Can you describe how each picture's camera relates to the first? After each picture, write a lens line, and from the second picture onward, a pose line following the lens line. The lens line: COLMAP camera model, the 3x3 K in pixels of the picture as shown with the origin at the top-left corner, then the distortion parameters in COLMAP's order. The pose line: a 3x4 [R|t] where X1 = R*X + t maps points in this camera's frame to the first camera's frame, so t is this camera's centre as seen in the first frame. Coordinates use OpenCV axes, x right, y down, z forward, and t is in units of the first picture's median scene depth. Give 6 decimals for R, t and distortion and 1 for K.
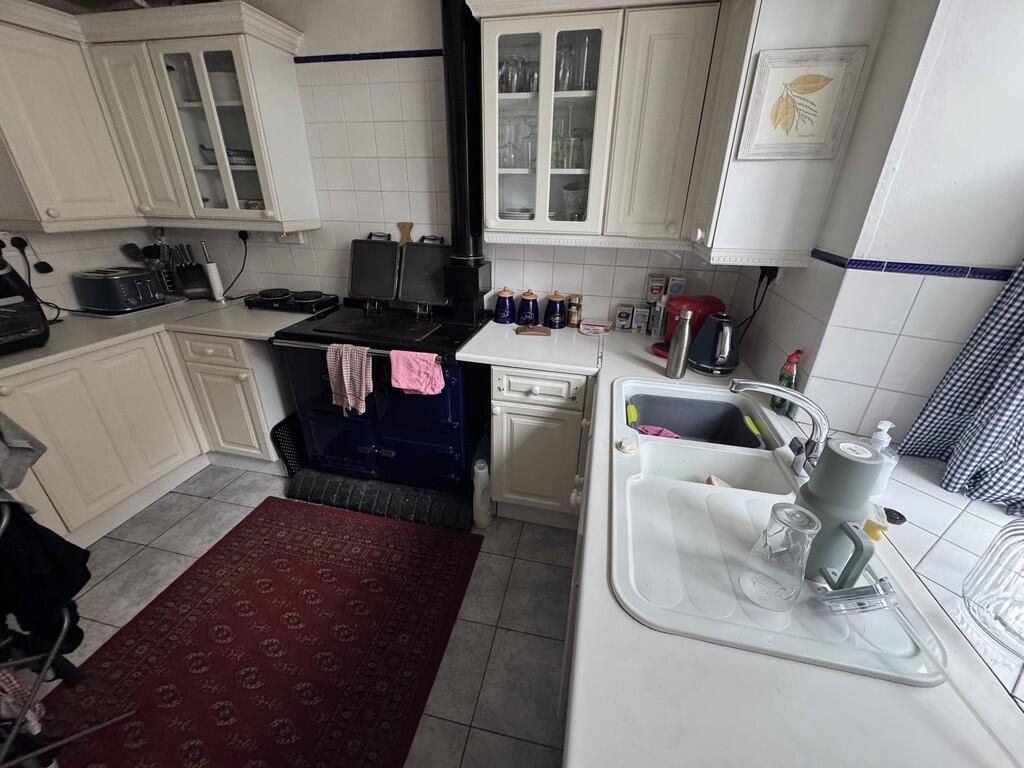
lens RADIAL K [[406.9, 0, 512.3], [0, 406.9, 383.1], [0, 0, 1]] dist [-0.002747, 0.000920]
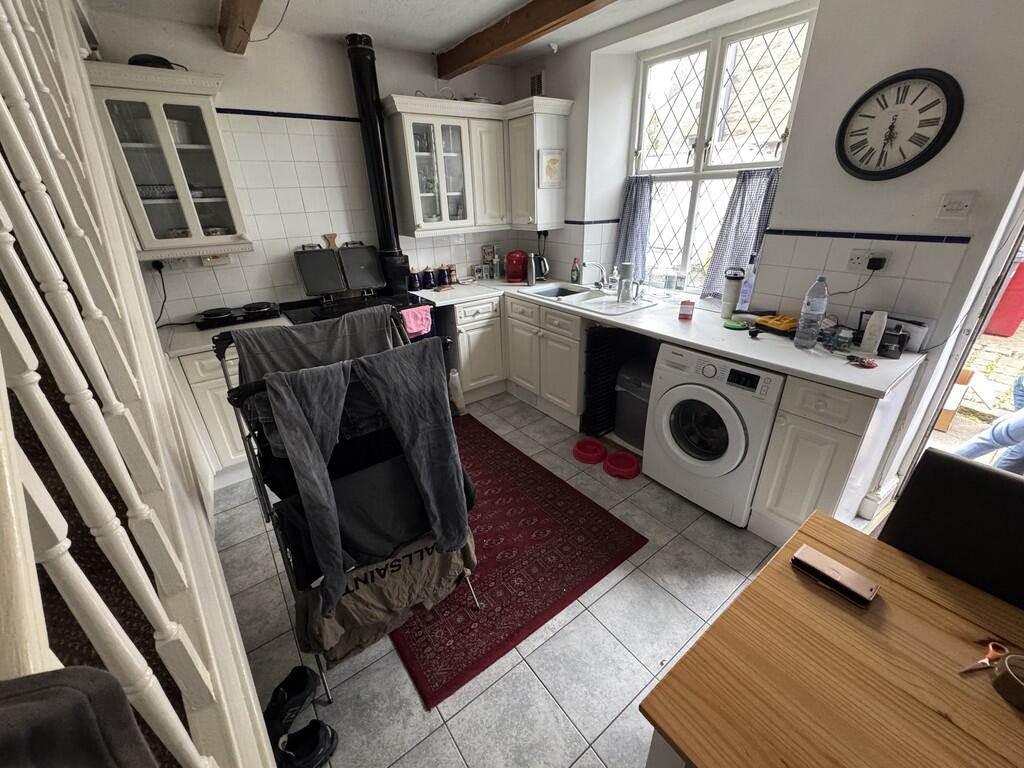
lens RADIAL K [[406.9, 0, 512.3], [0, 406.9, 383.1], [0, 0, 1]] dist [-0.002747, 0.000920]
pose [[0.653911, -0.351801, 0.669803, -1.150079], [0.356347, 0.924179, 0.137514, 0.113131], [-0.667395, 0.148761, 0.729694, -0.383142]]
